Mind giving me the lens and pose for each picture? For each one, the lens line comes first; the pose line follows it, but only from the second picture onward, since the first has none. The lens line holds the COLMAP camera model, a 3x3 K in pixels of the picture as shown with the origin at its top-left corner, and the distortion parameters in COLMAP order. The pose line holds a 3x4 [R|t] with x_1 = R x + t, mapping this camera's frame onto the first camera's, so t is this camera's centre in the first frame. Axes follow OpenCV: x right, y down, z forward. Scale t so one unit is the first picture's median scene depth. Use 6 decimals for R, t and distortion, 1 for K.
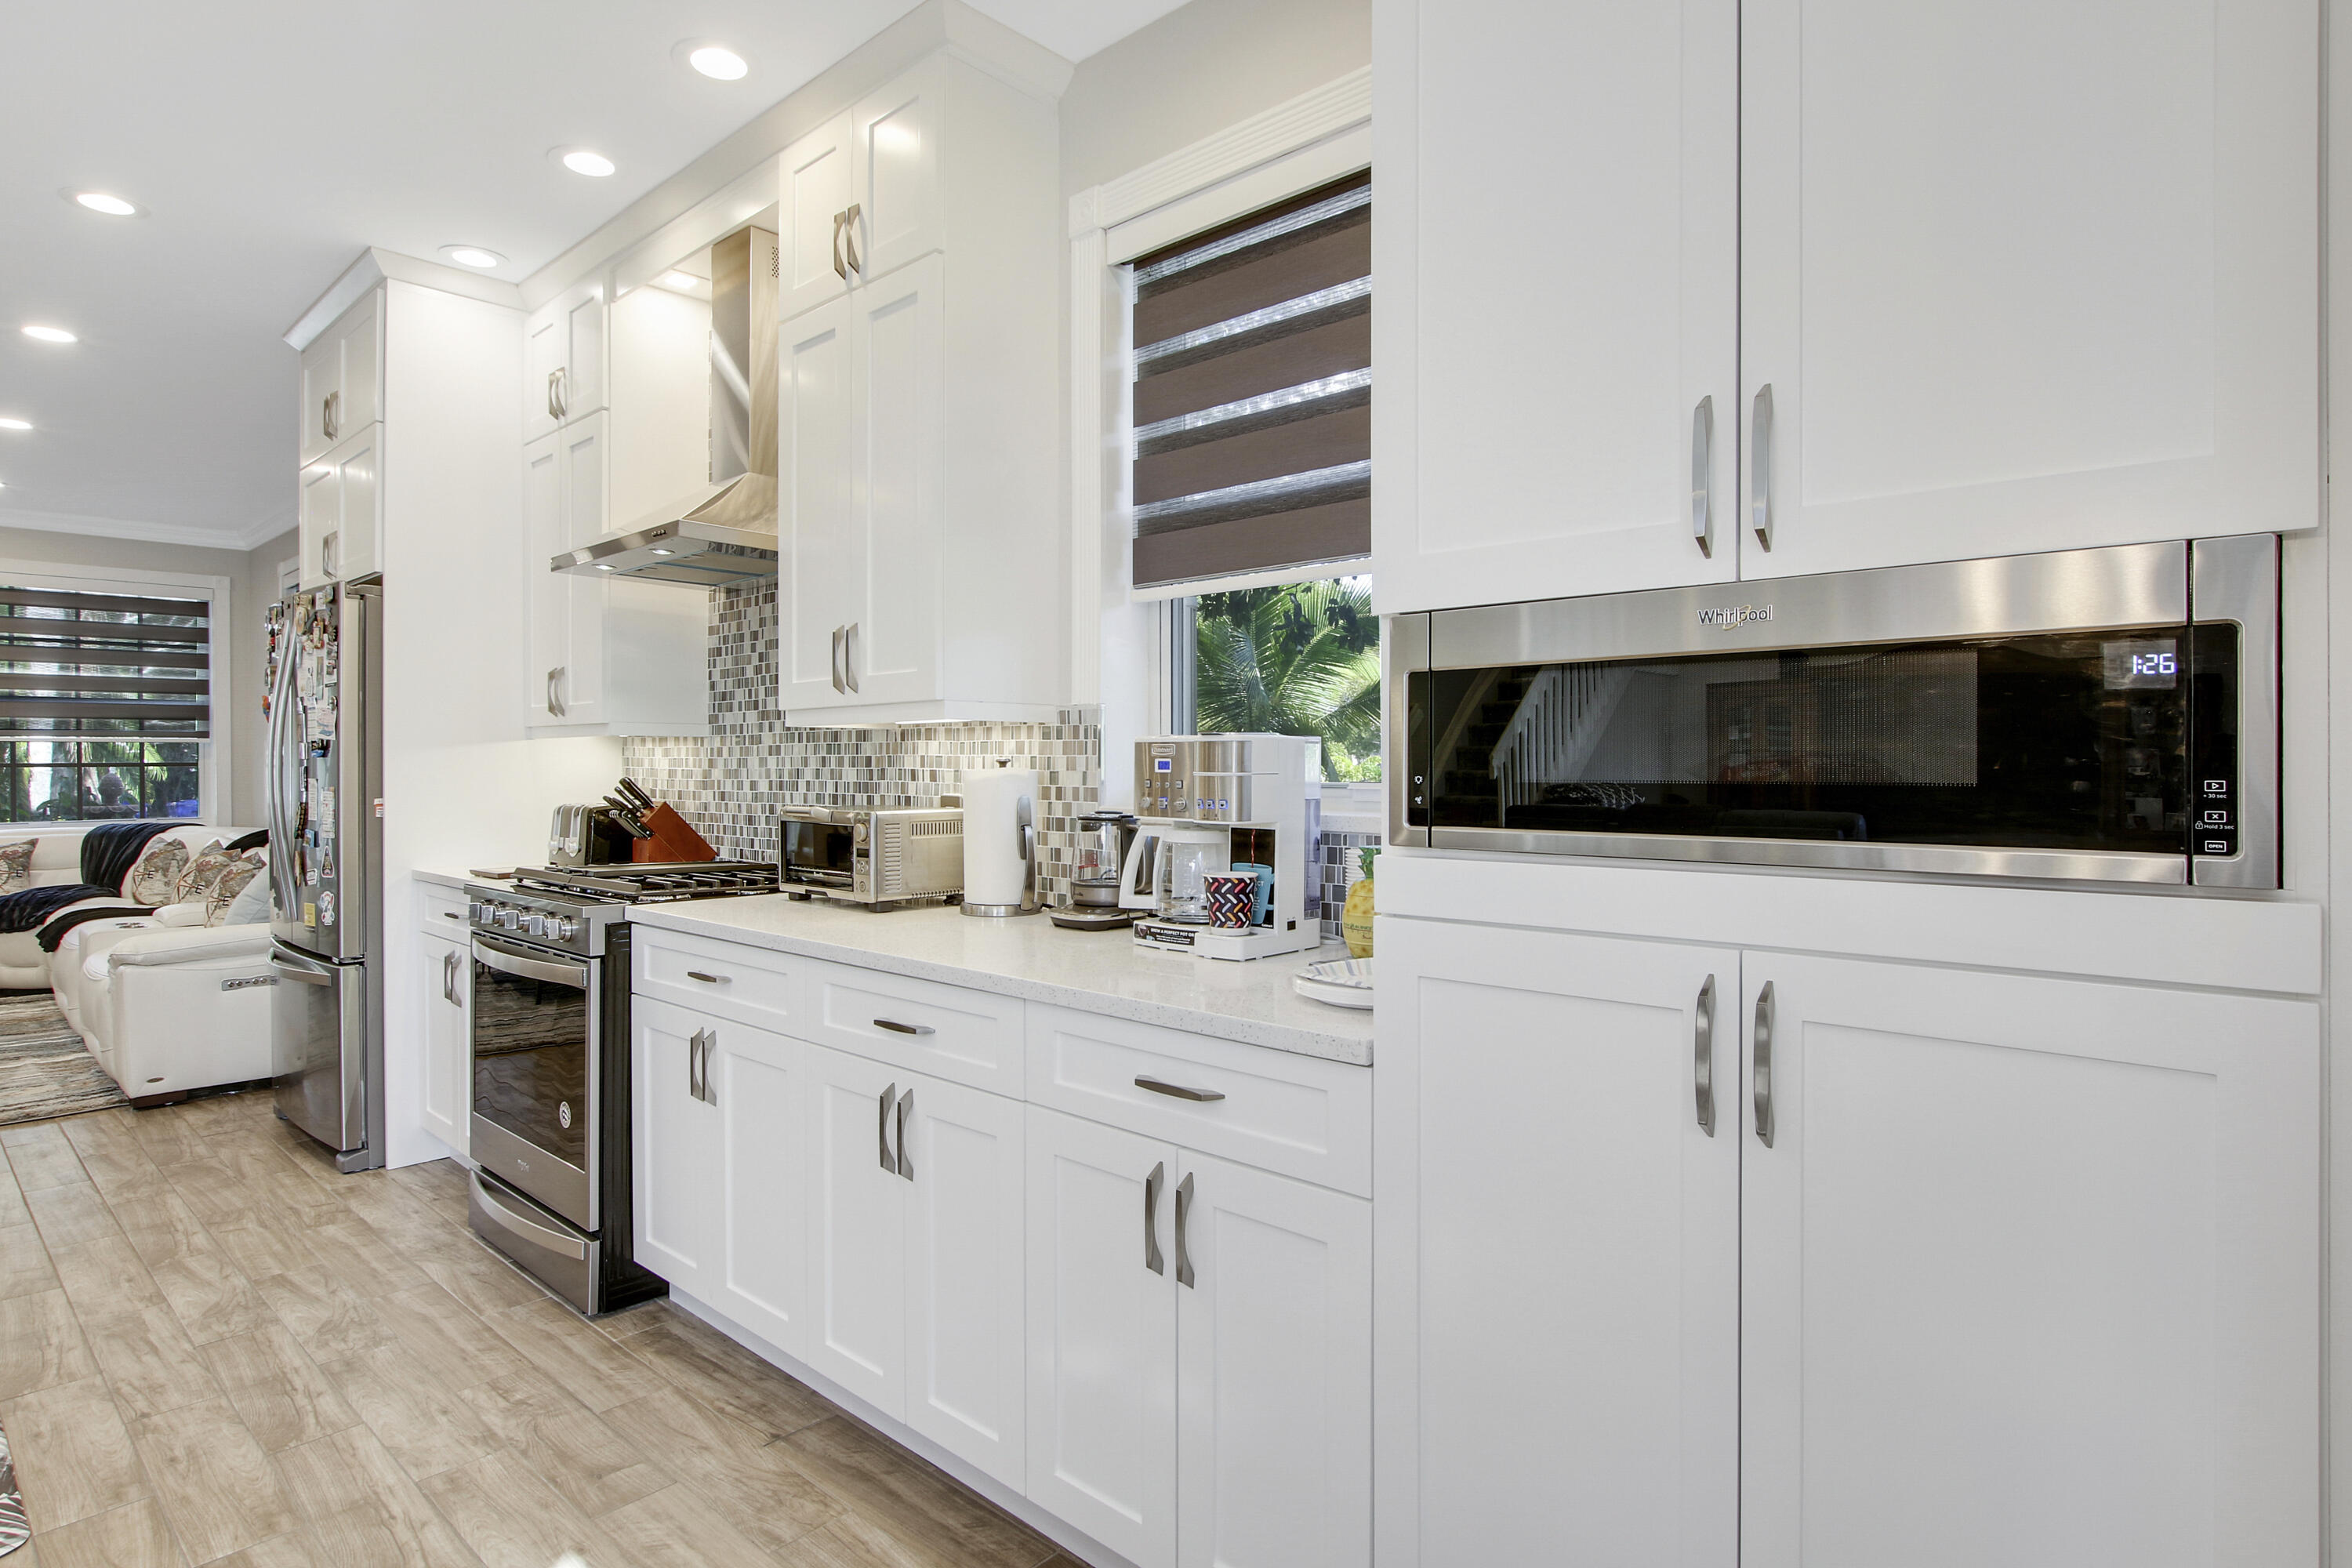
lens RADIAL K [[1209.8, 0, 1189.2], [0, 1209.8, 767.5], [0, 0, 1]] dist [-0.035603, 0.006551]
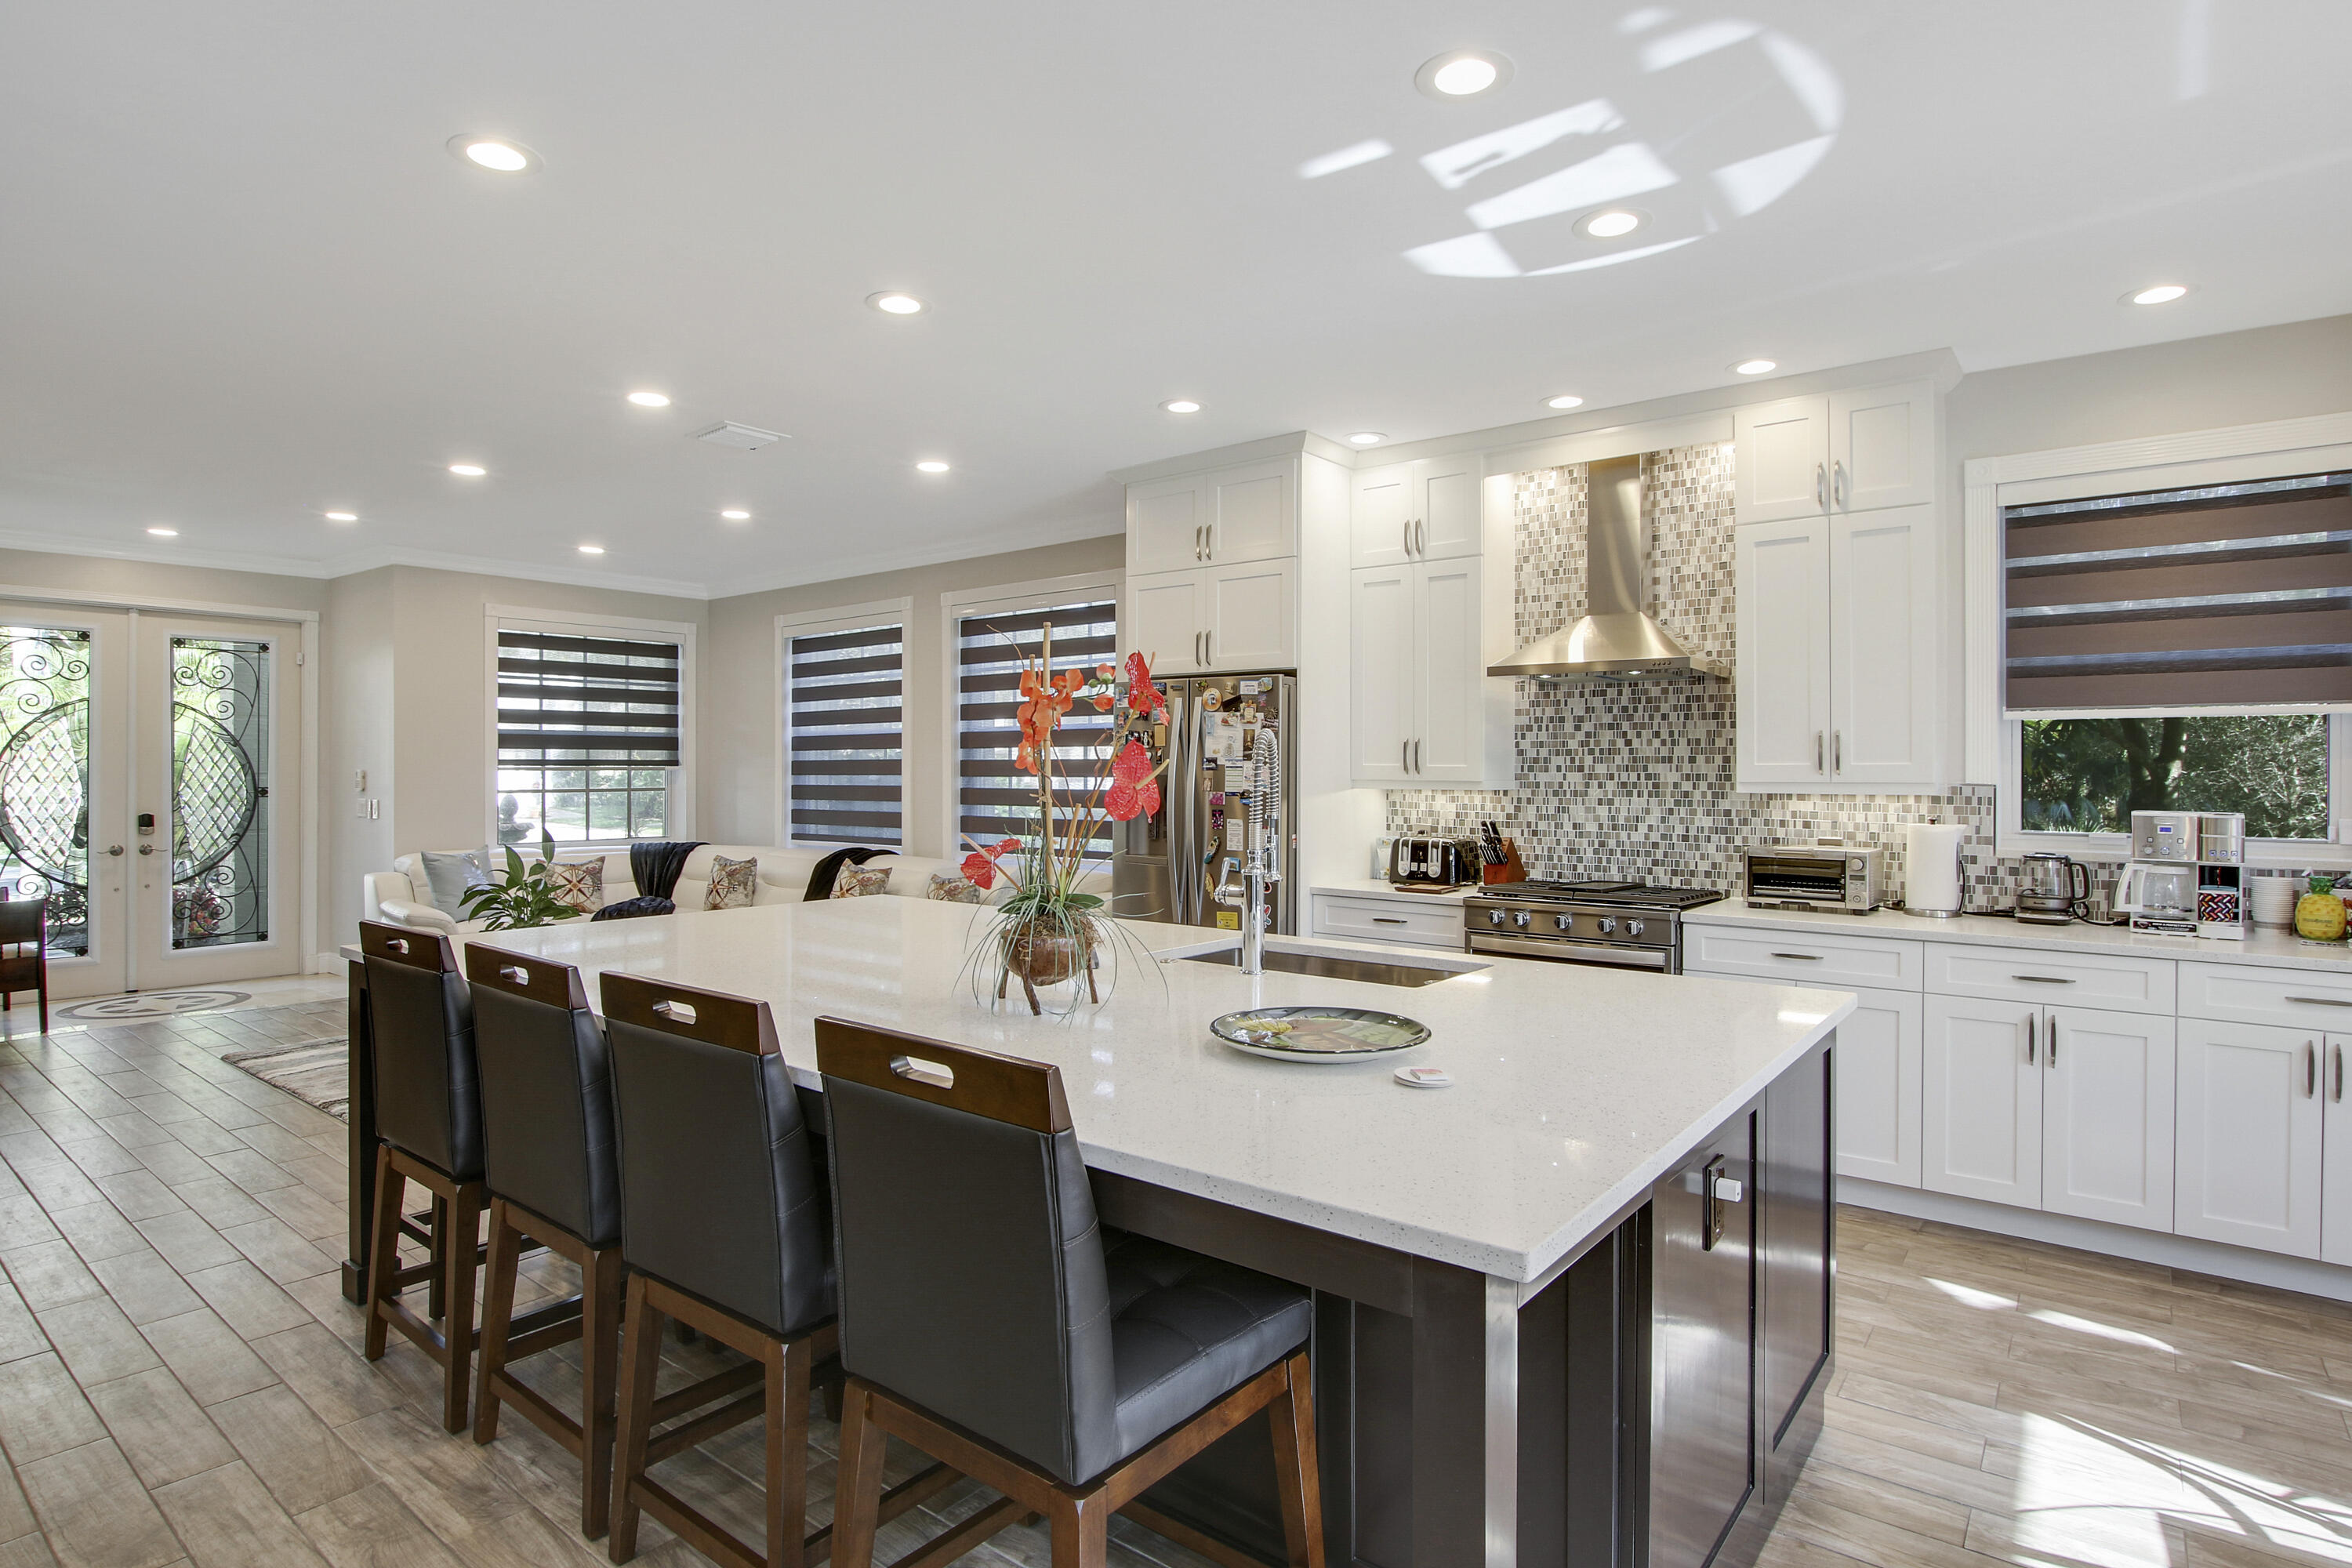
lens RADIAL K [[1209.8, 0, 1173.8], [0, 1209.8, 768.6], [0, 0, 1]] dist [-0.035603, 0.006551]
pose [[0.998865, 0.004088, 0.047449, -0.991799], [-0.003989, 0.999990, -0.002182, -0.052172], [-0.047457, 0.001990, 0.998871, -0.416954]]
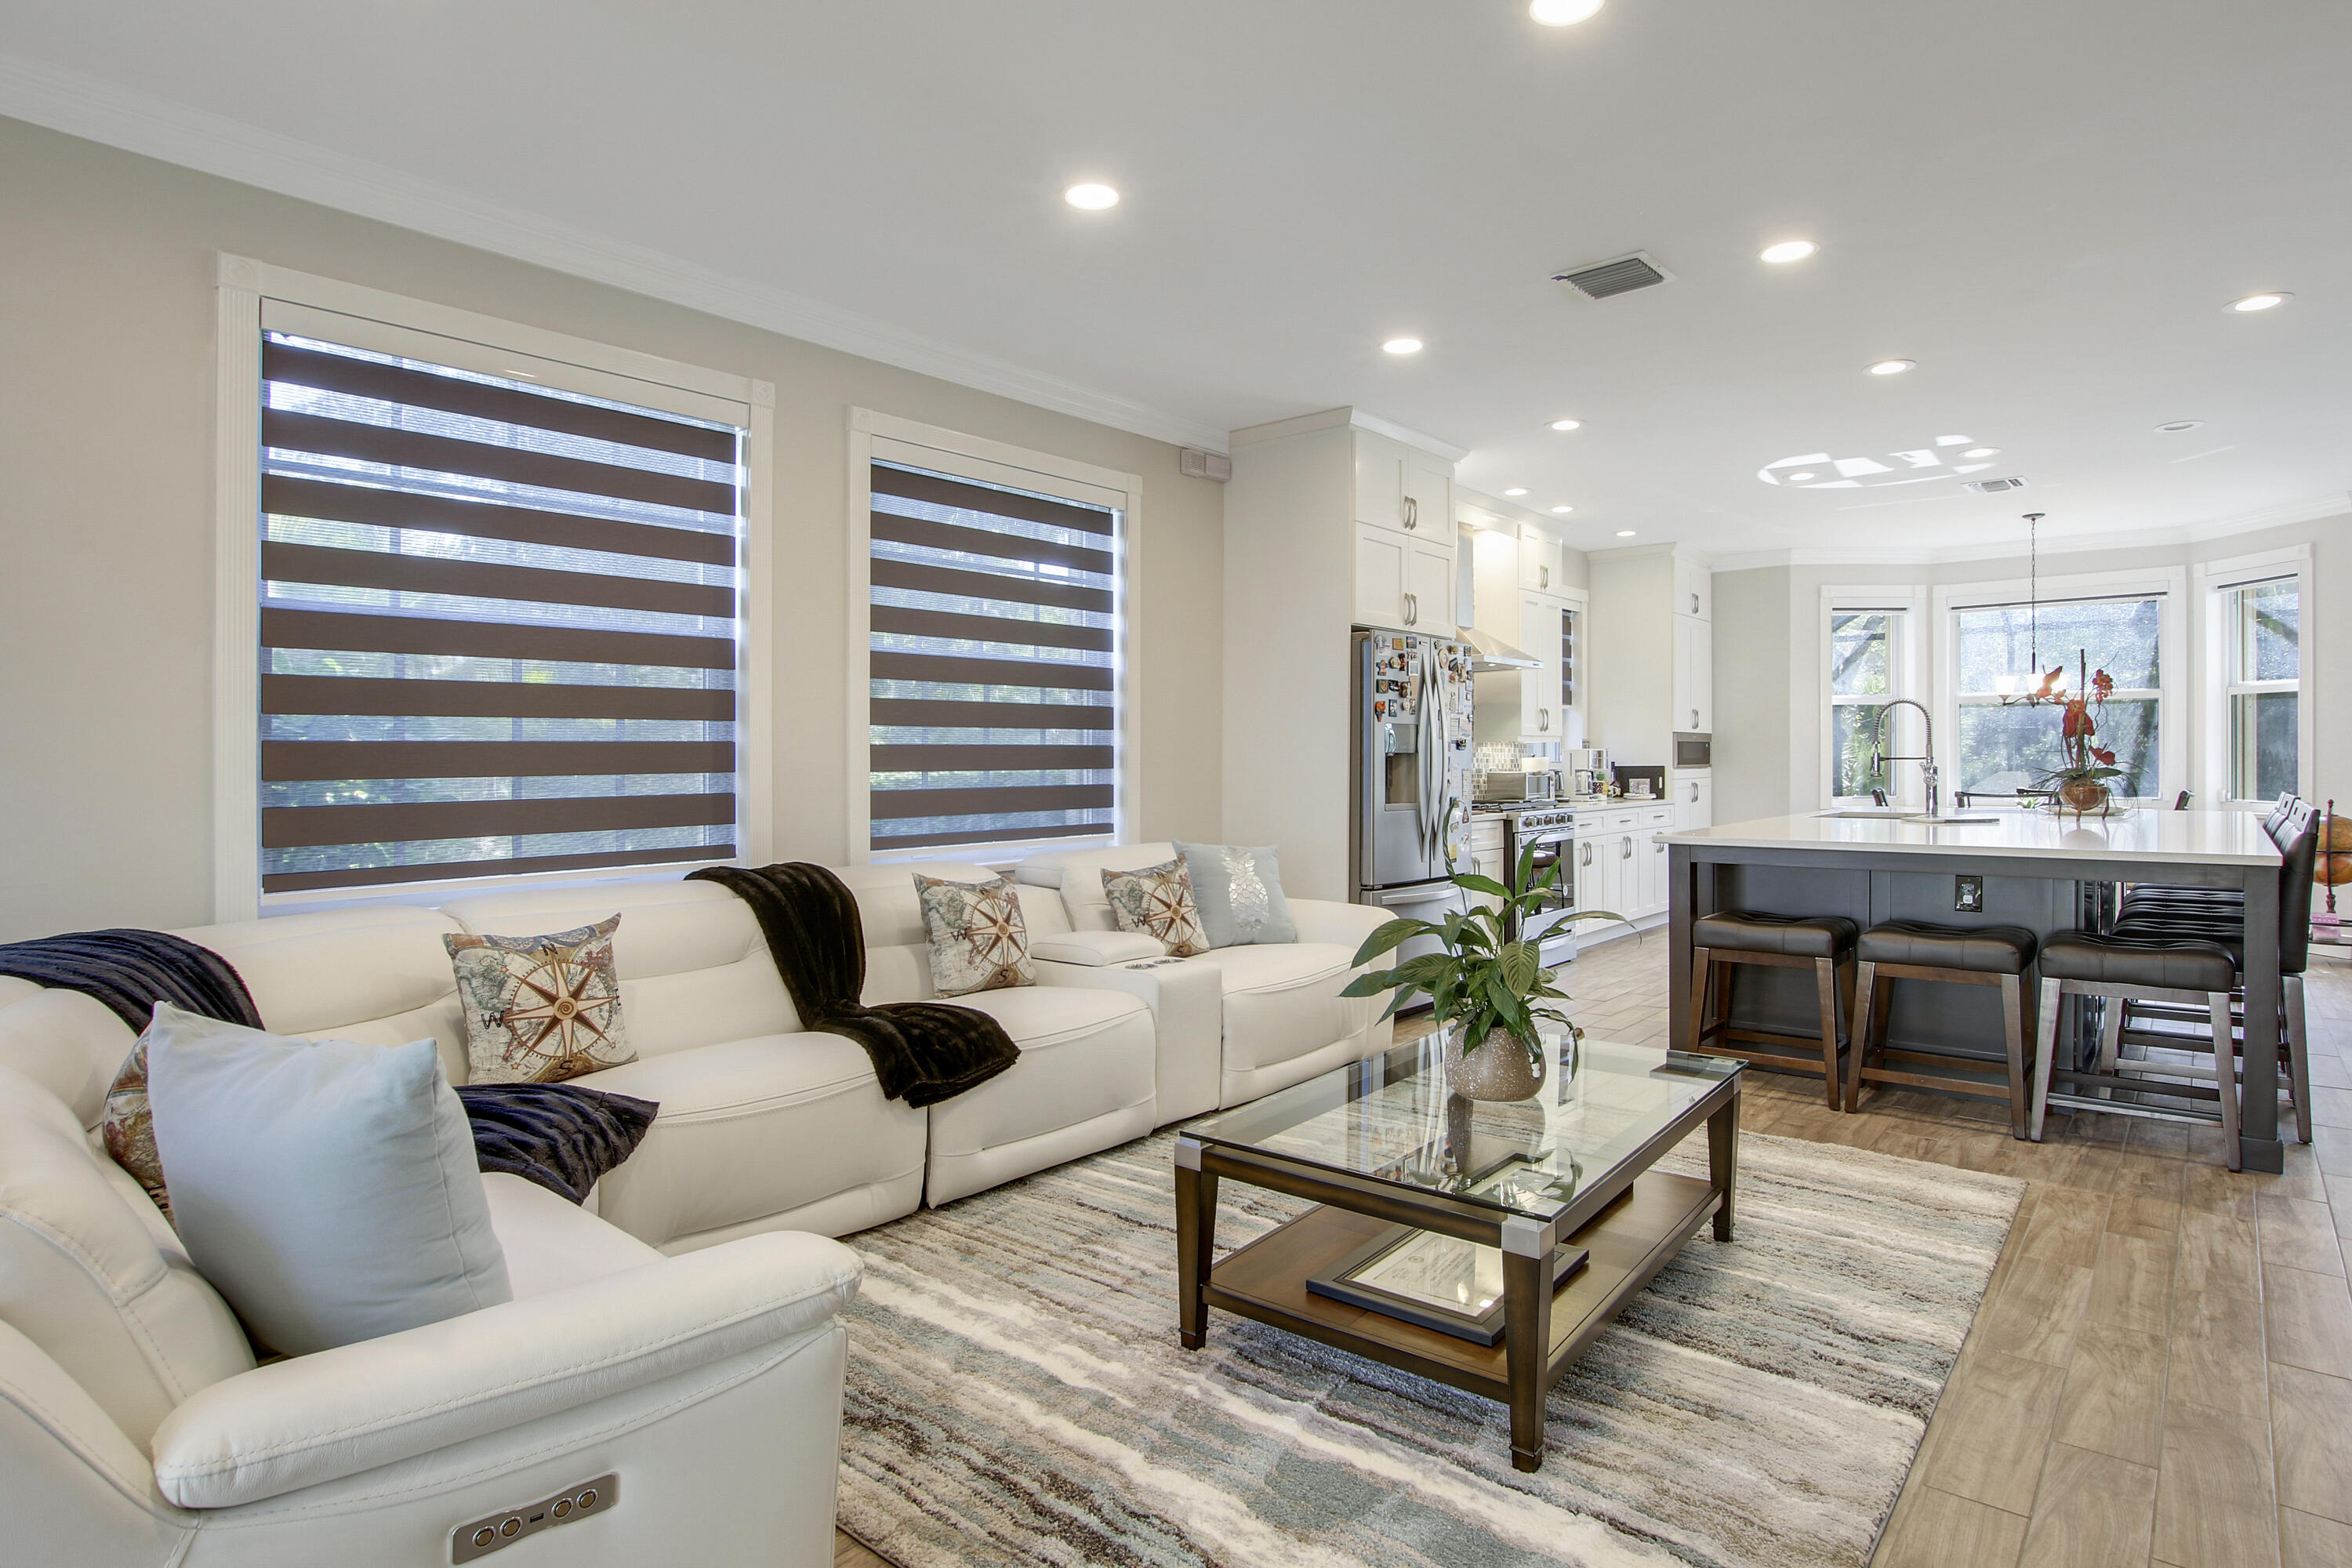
lens RADIAL K [[1225.6, 0, 1189.2], [0, 1225.6, 784.3], [0, 0, 1]] dist [-0.029590, 0.004776]
pose [[-0.012186, -0.017103, 0.999779, -2.680441], [0.009671, 0.999805, 0.017221, 0.005694], [-0.999879, 0.009879, -0.012018, 1.568324]]
